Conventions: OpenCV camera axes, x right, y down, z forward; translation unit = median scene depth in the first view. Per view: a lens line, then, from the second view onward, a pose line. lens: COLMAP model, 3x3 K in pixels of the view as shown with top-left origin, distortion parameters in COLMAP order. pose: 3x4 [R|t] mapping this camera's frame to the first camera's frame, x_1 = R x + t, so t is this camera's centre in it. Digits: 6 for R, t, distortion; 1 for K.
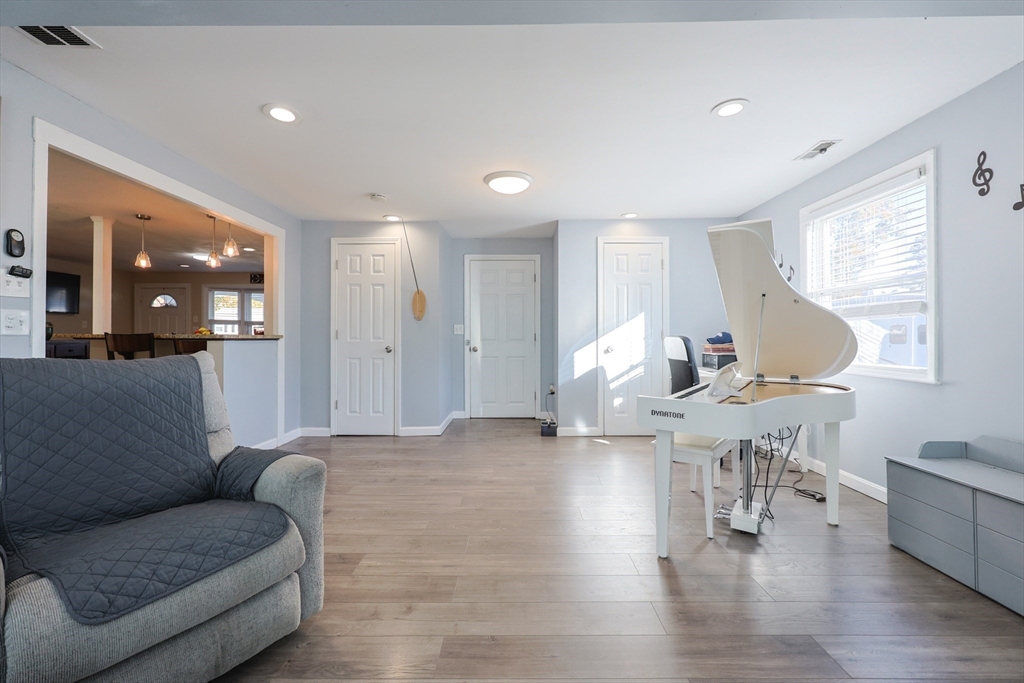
lens RADIAL K [[418.7, 0, 516.0], [0, 418.7, 336.5], [0, 0, 1]] dist [-0.001004, 0.000002]
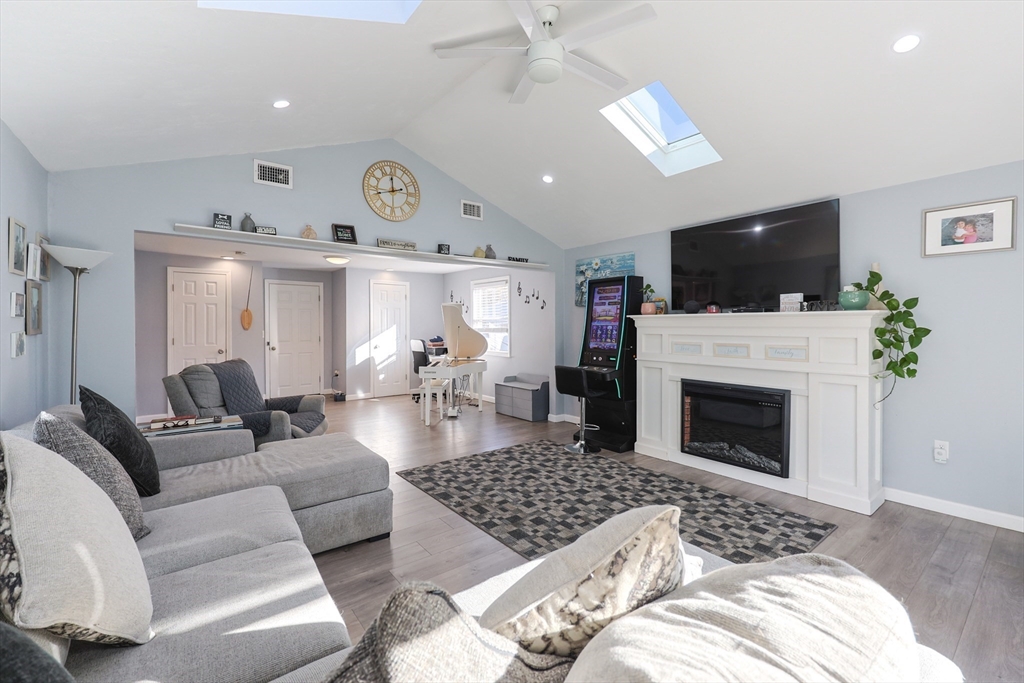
lens RADIAL K [[418.7, 0, 516.0], [0, 418.7, 336.5], [0, 0, 1]] dist [-0.001004, 0.000002]
pose [[0.764912, -0.014949, 0.643962, -0.451485], [-0.003824, 0.999608, 0.027747, -0.060069], [-0.644124, -0.023687, 0.764555, -0.678221]]
